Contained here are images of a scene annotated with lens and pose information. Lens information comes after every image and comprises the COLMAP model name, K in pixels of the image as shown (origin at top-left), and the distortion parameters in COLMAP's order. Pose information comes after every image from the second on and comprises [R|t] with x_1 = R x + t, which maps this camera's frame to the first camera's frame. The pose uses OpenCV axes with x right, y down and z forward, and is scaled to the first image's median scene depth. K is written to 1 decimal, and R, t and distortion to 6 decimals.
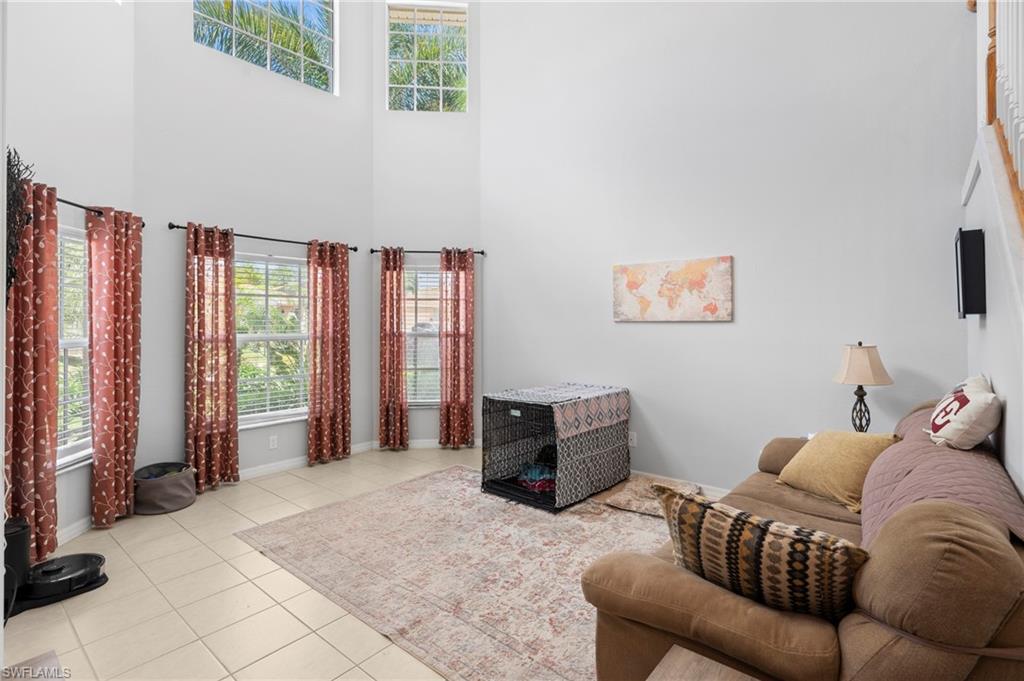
lens RADIAL K [[471.4, 0, 498.0], [0, 471.4, 314.5], [0, 0, 1]] dist [-0.005325, 0.002381]
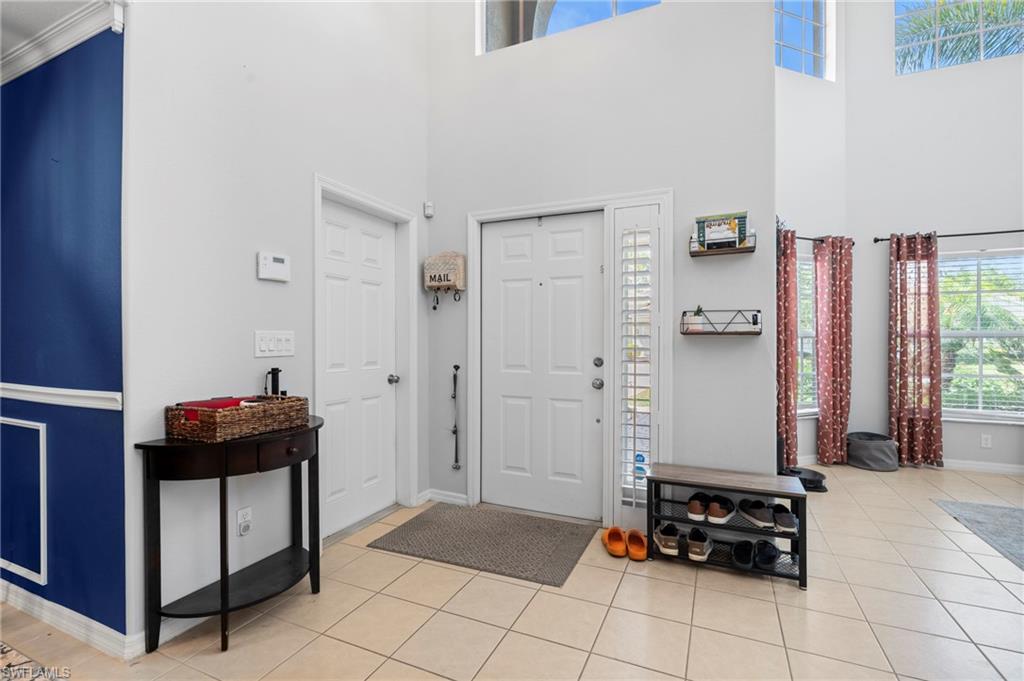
lens RADIAL K [[471.4, 0, 510.8], [0, 471.4, 337.0], [0, 0, 1]] dist [-0.005325, 0.002381]
pose [[0.273941, 0.001399, -0.961746, 0.219972], [0.007658, 0.999964, 0.003636, 0.051358], [0.961716, -0.008361, 0.273920, -0.247152]]
